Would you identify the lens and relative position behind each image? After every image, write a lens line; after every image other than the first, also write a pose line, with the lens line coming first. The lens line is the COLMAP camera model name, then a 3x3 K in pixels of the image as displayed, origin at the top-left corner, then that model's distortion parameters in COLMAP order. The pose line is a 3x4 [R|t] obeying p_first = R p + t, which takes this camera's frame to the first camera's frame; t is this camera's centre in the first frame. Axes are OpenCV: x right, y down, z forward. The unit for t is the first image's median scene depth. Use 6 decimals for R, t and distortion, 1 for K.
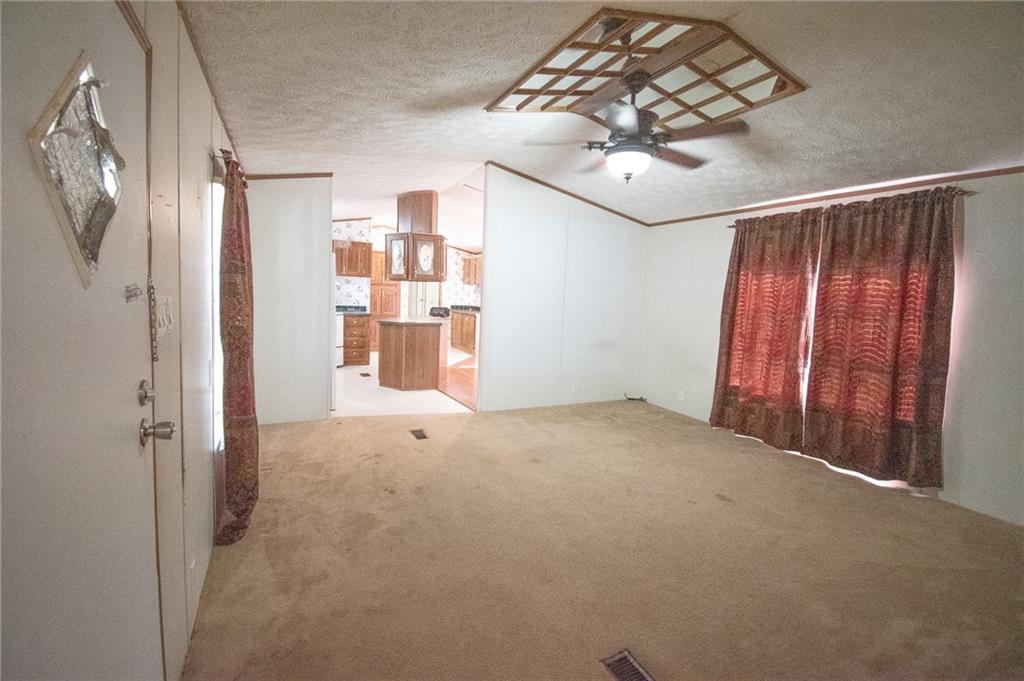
lens RADIAL K [[467.9, 0, 512.0], [0, 467.9, 337.2], [0, 0, 1]] dist [-0.002519, -0.001377]
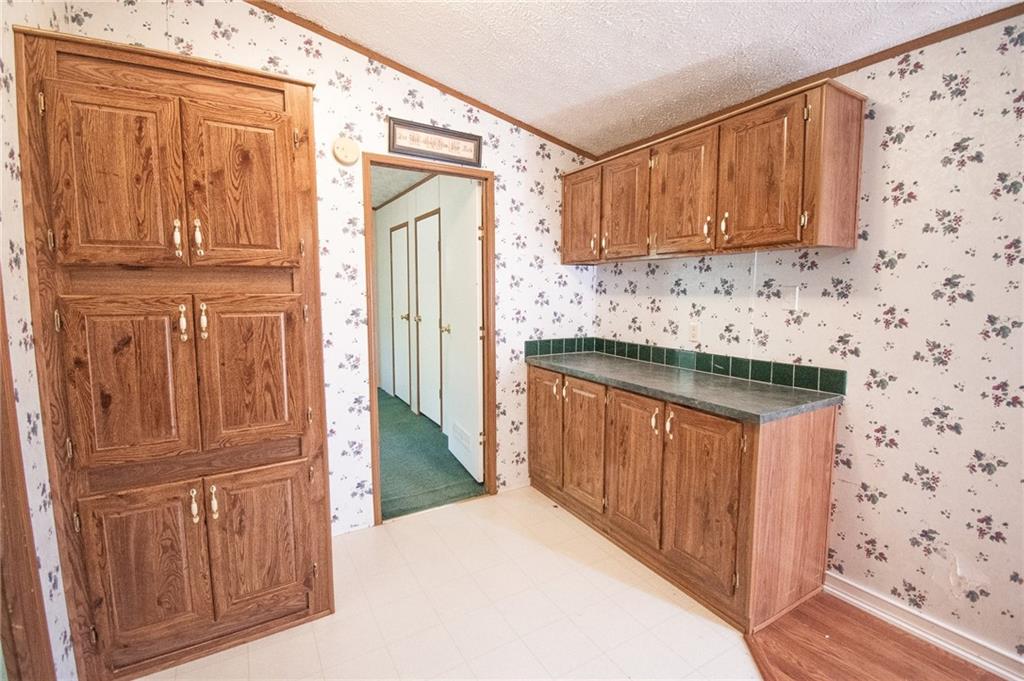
lens RADIAL K [[467.9, 0, 517.3], [0, 467.9, 339.3], [0, 0, 1]] dist [-0.002519, -0.001377]
pose [[0.996275, -0.054380, 0.066930, -0.153087], [0.053972, 0.998511, 0.007892, -0.071930], [-0.067259, -0.004251, 0.997726, 0.721200]]
